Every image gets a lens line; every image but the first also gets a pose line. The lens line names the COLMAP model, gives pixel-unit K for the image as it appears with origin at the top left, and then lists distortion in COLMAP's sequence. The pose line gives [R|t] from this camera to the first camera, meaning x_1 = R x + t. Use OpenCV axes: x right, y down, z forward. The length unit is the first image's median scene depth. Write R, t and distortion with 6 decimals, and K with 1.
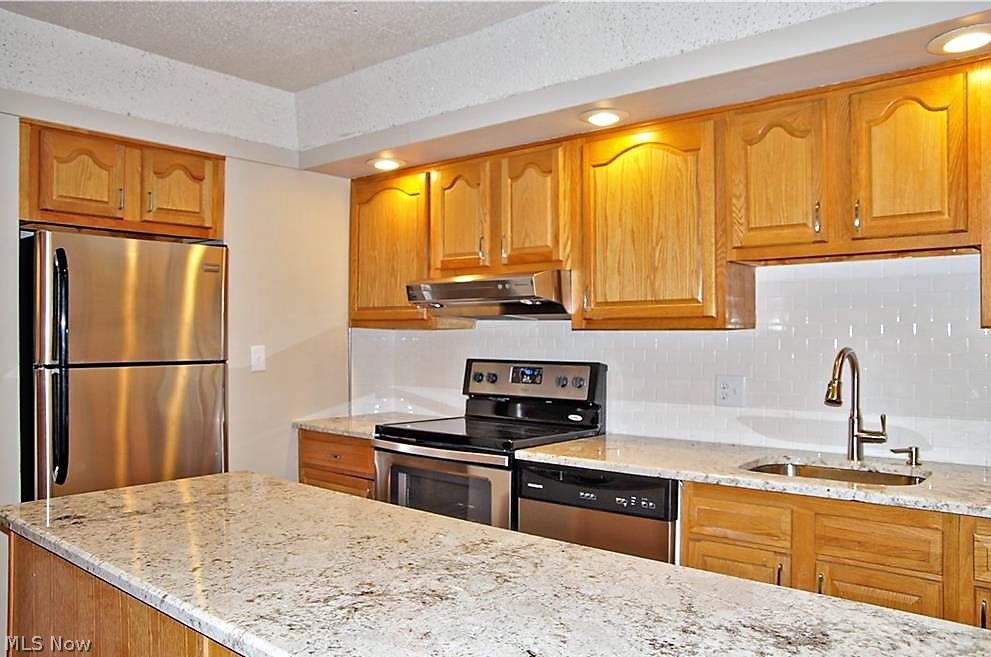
lens RADIAL K [[775.6, 0, 492.9], [0, 775.6, 326.1], [0, 0, 1]] dist [-0.084560, 0.051317]
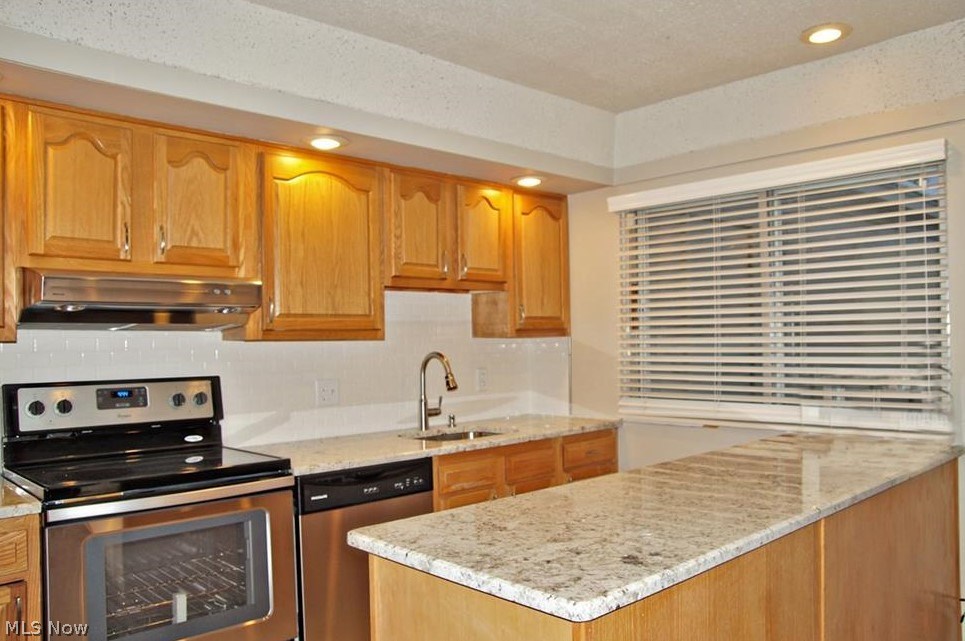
lens RADIAL K [[755.3, 0, 483.9], [0, 755.3, 329.6], [0, 0, 1]] dist [-0.084560, 0.051317]
pose [[0.108537, 0.013404, 0.994002, -0.769823], [0.004671, 0.999891, -0.013994, 0.004760], [-0.994081, 0.006162, 0.108462, 0.597335]]
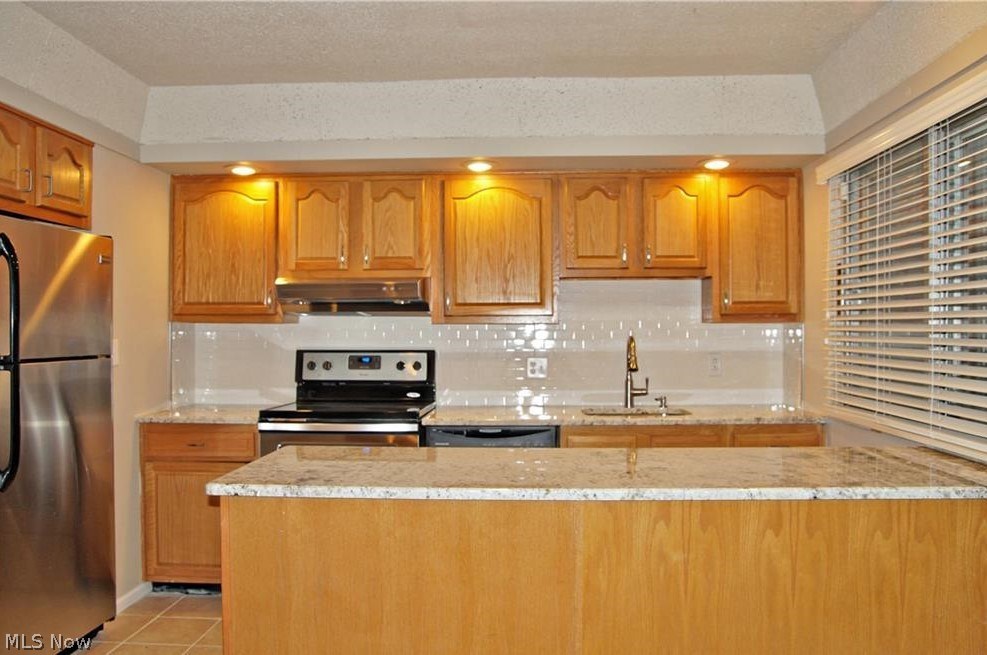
lens RADIAL K [[772.5, 0, 502.9], [0, 772.5, 325.8], [0, 0, 1]] dist [-0.084560, 0.051317]
pose [[0.788438, 0.003301, 0.615106, -0.576819], [-0.004723, 0.999989, 0.000687, 0.006023], [-0.615096, -0.003447, 0.788444, -0.073818]]
